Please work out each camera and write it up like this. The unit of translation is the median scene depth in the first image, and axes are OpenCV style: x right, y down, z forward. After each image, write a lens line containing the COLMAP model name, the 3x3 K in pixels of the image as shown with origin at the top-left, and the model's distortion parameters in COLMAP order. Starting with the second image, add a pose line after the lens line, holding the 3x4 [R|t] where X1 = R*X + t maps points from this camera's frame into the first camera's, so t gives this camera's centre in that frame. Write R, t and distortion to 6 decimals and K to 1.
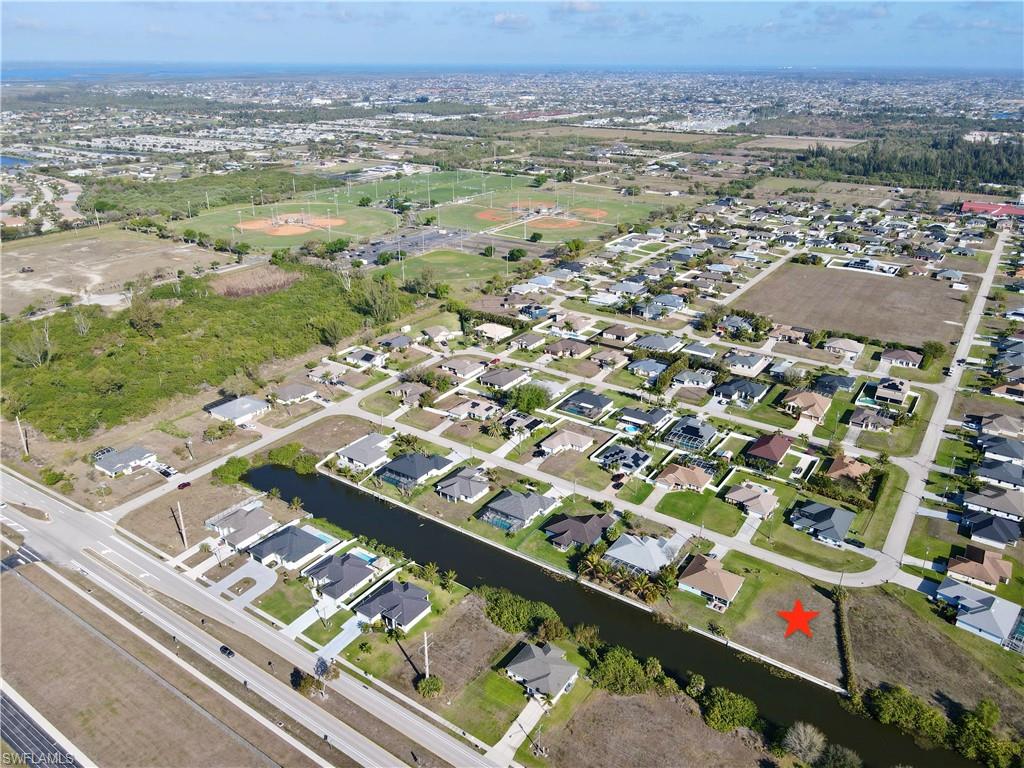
lens RADIAL K [[731.8, 0, 503.0], [0, 731.8, 428.7], [0, 0, 1]] dist [0.000867, 0.013862]
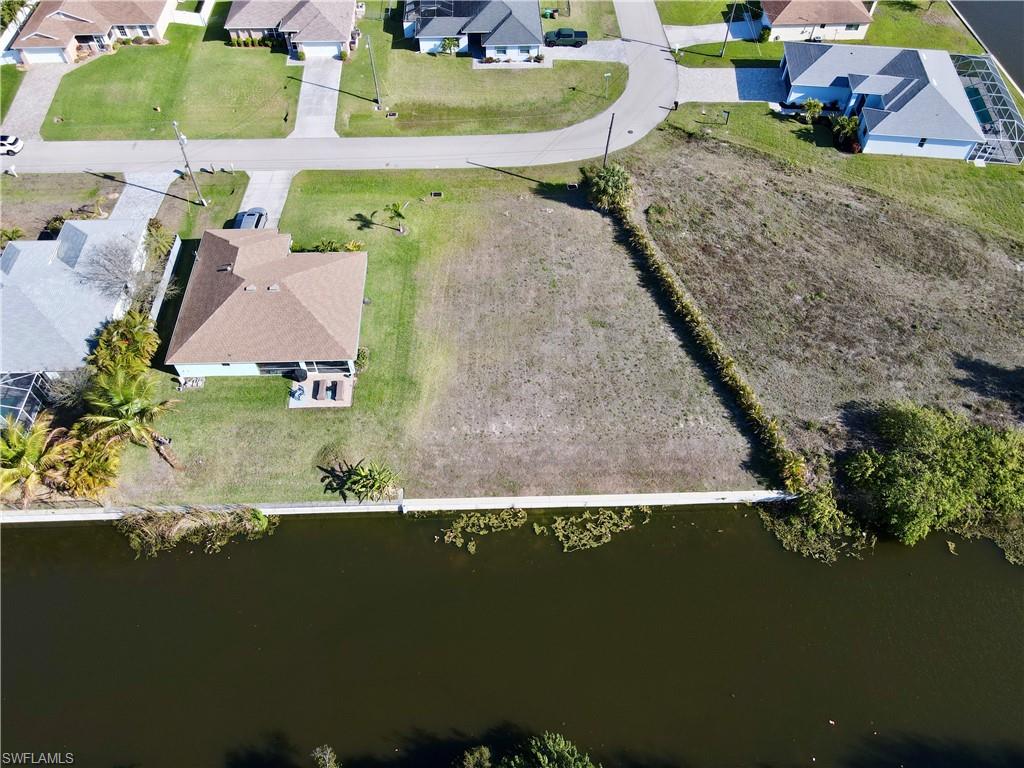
lens RADIAL K [[752.5, 0, 504.5], [0, 752.5, 383.8], [0, 0, 1]] dist [0.007356, 0.012243]
pose [[0.800494, -0.483653, 0.353963, 0.186139], [0.272737, 0.819853, 0.503444, 0.081231], [-0.533689, -0.306465, 0.788197, 0.548447]]
